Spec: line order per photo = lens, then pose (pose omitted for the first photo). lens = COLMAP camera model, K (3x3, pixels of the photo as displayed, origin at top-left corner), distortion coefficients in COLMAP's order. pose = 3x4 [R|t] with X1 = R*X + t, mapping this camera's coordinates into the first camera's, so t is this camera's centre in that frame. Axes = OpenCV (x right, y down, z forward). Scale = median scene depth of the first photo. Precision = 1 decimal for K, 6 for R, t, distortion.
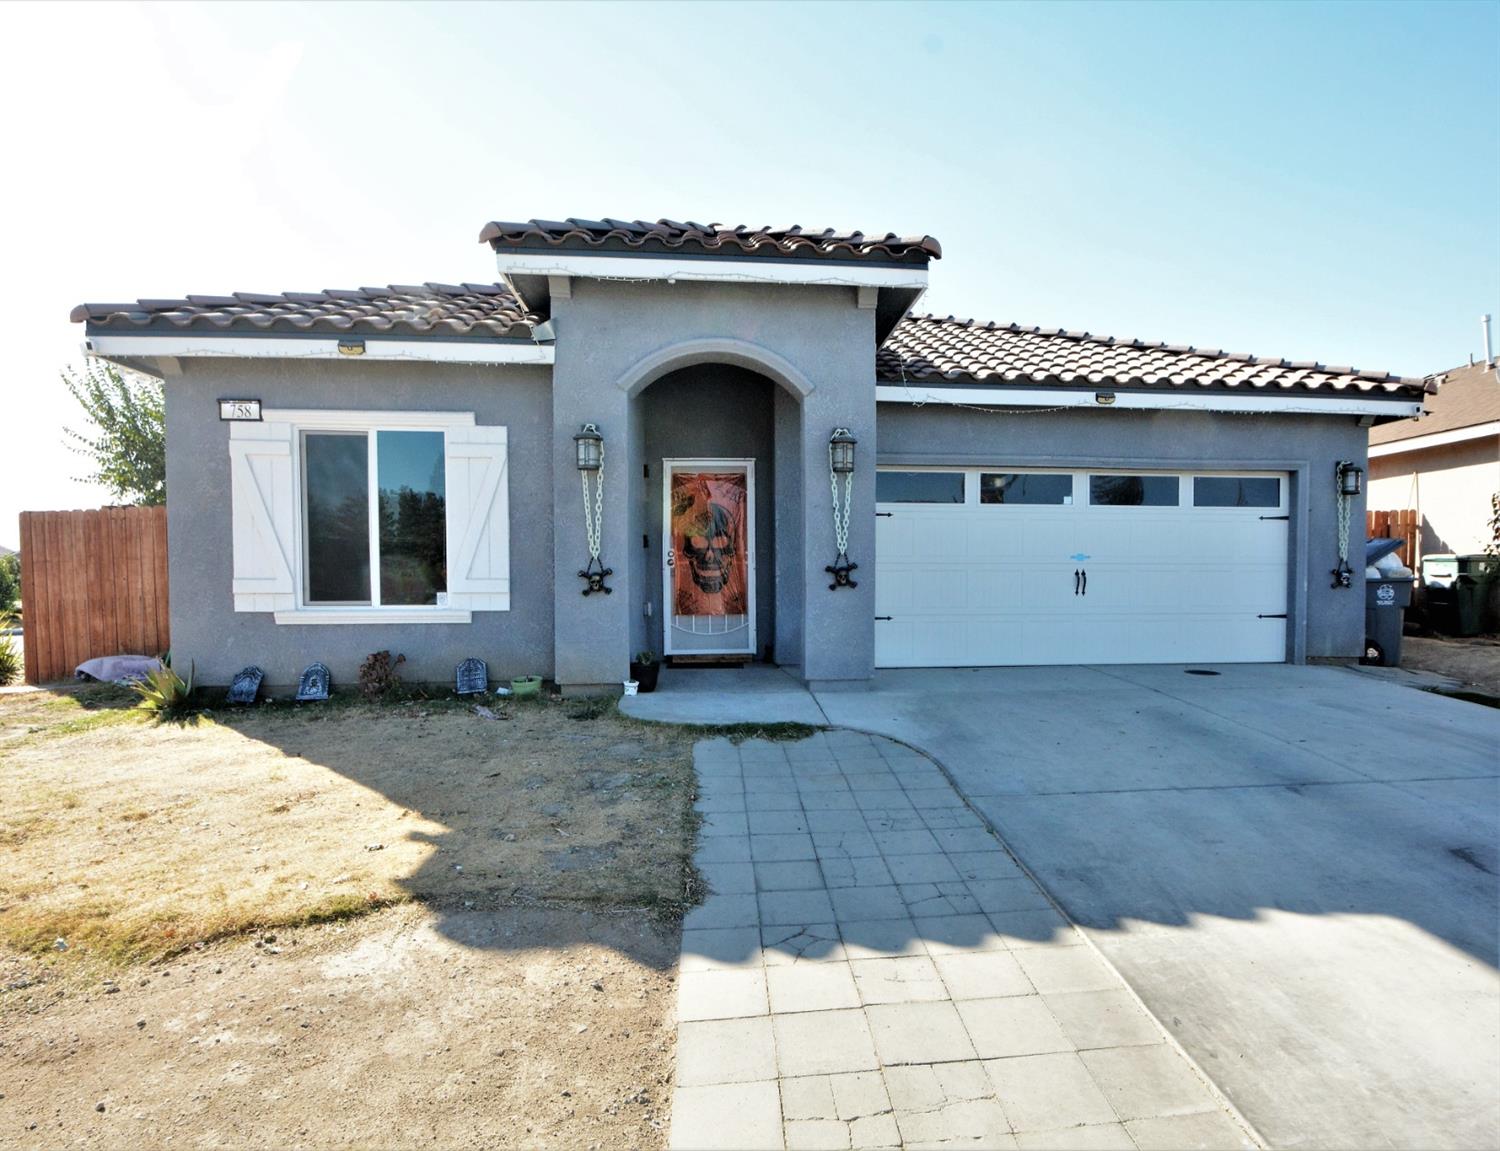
lens RADIAL K [[877.1, 0, 822.8], [0, 877.1, 606.9], [0, 0, 1]] dist [-0.007926, -0.001422]
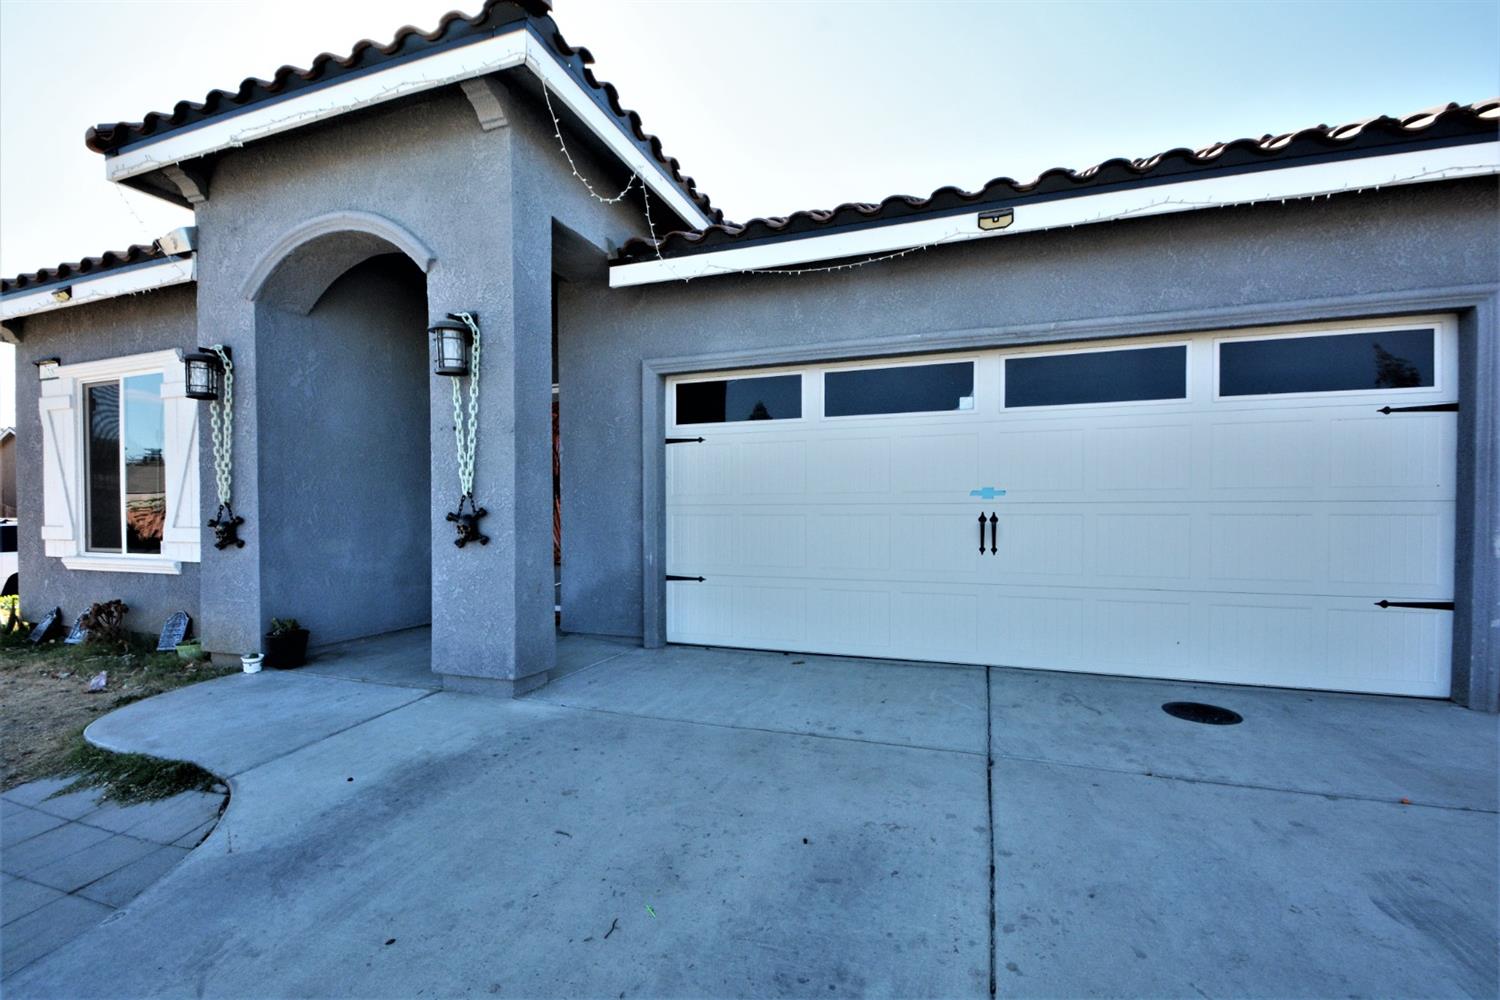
lens RADIAL K [[669.5, 0, 734.5], [0, 669.5, 523.3], [0, 0, 1]] dist [0.012324, -0.014632]
pose [[0.888336, 0.005294, -0.459164, 0.368018], [-0.012084, 0.999857, -0.011851, -0.028195], [0.459035, 0.016077, 0.888273, 0.516622]]
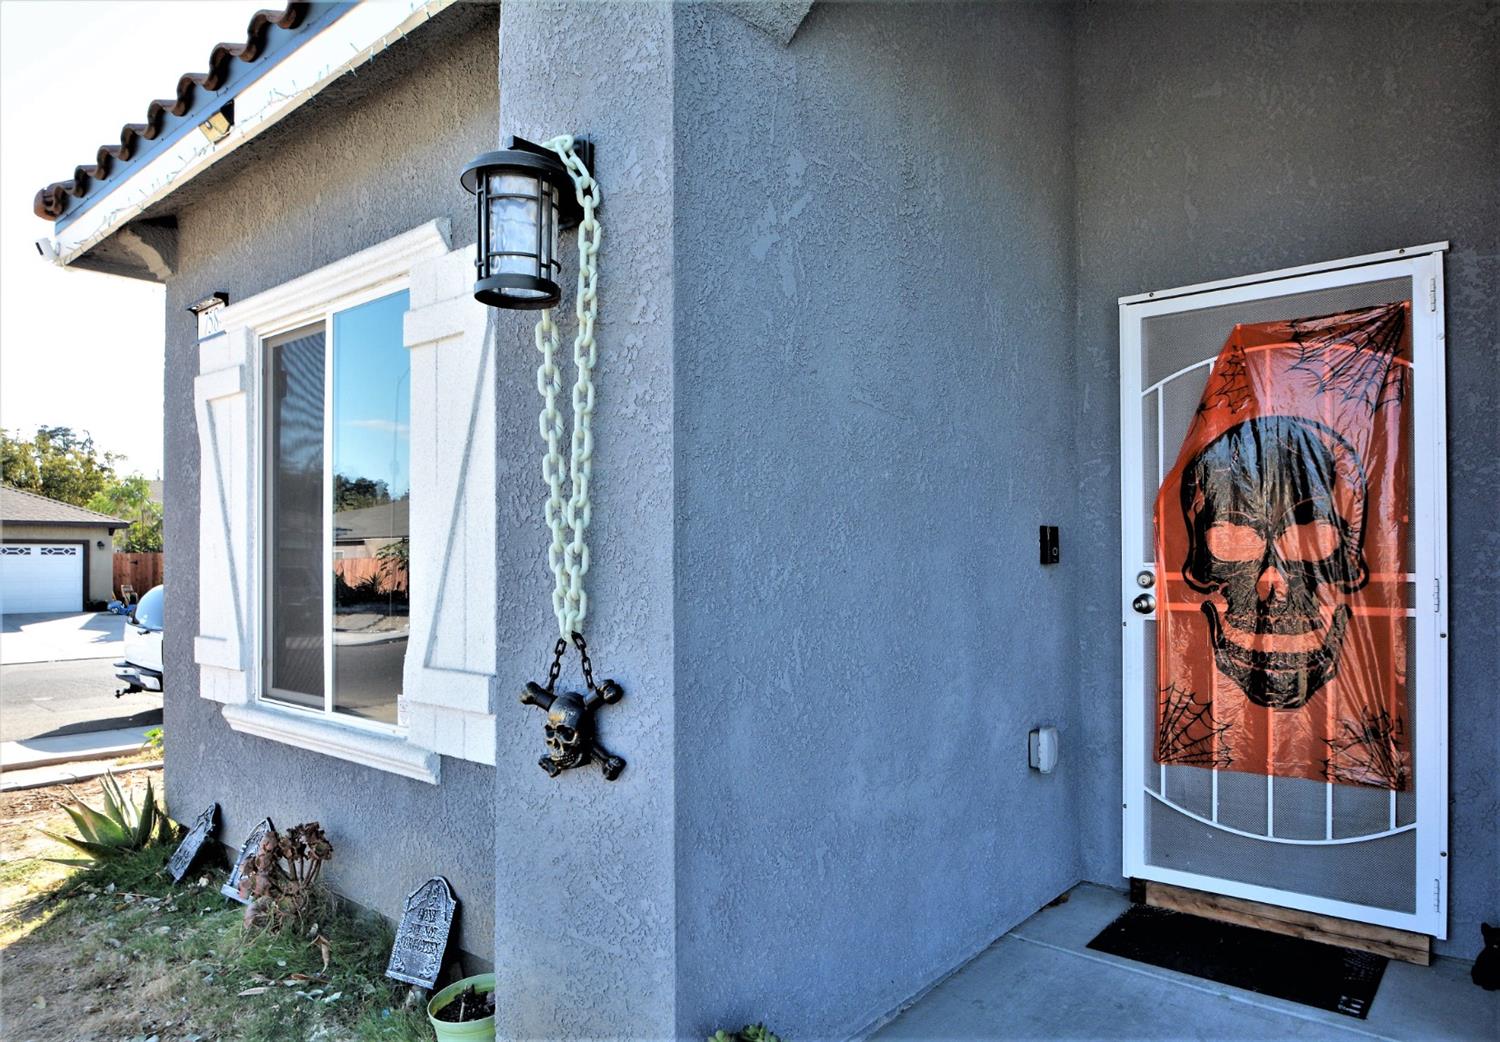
lens RADIAL K [[955.3, 0, 777.0], [0, 955.3, 552.6], [0, 0, 1]] dist [-0.015339, -0.000175]
pose [[0.696325, -0.005203, -0.717708, -0.009368], [-0.022617, 0.999318, -0.029188, -0.058379], [0.717370, 0.036557, 0.695733, 0.666259]]
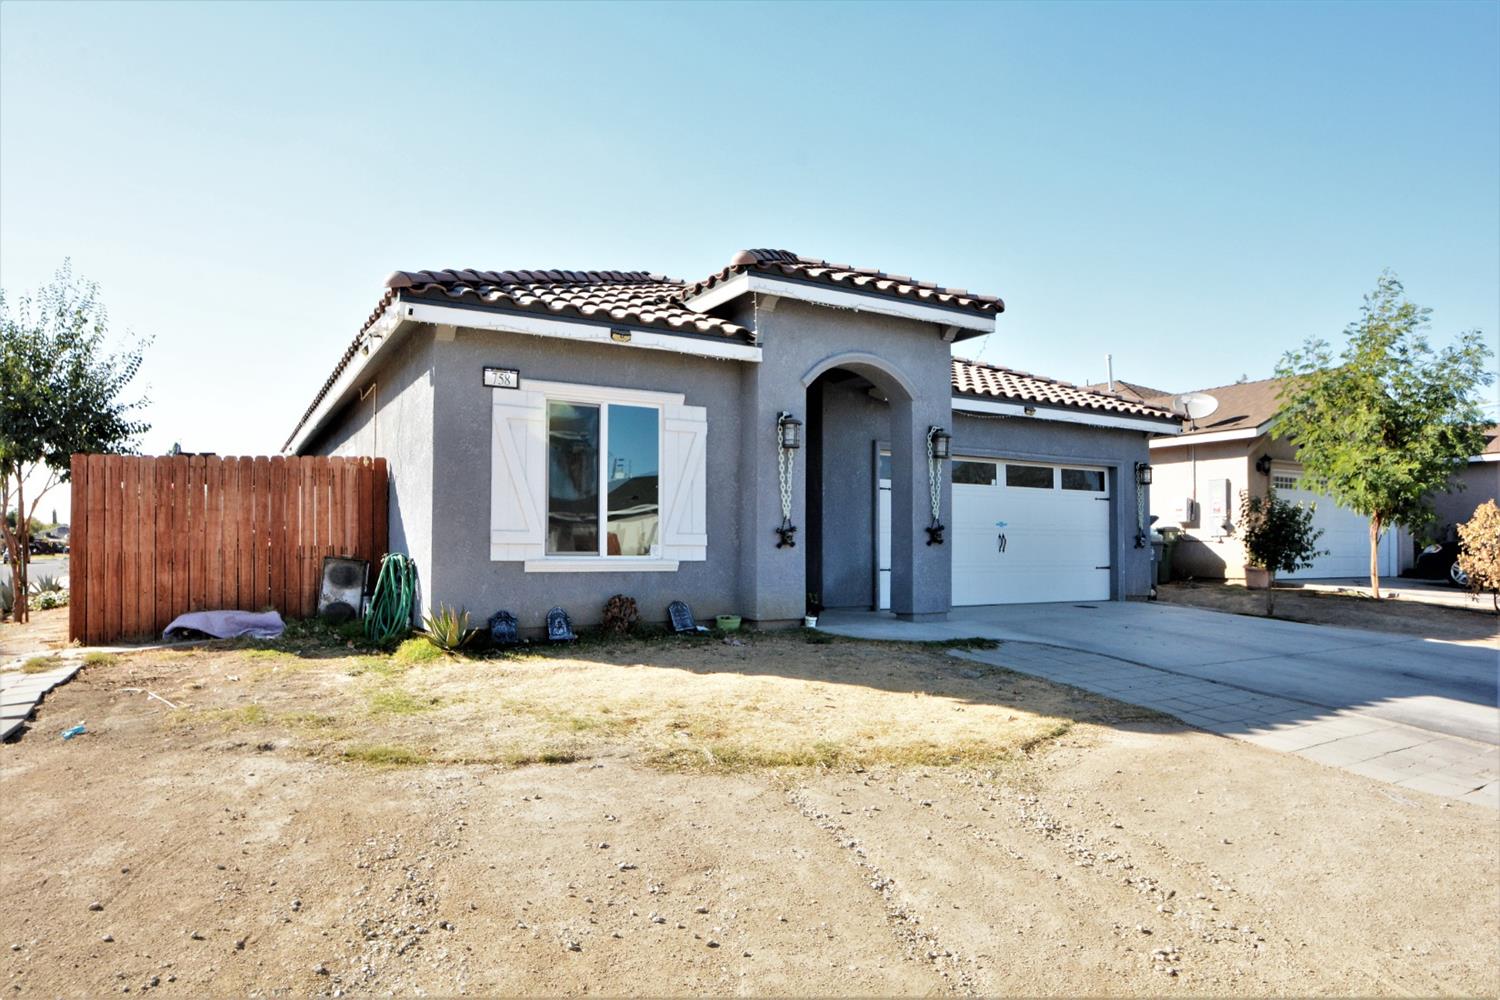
lens RADIAL K [[900.8, 0, 744.7], [0, 900.8, 522.6], [0, 0, 1]] dist [-0.016825, 0.001325]
pose [[0.917083, 0.016933, 0.398337, -0.653024], [0.007046, 0.998253, -0.058657, 0.020477], [-0.398635, 0.056600, 0.915362, -0.121368]]
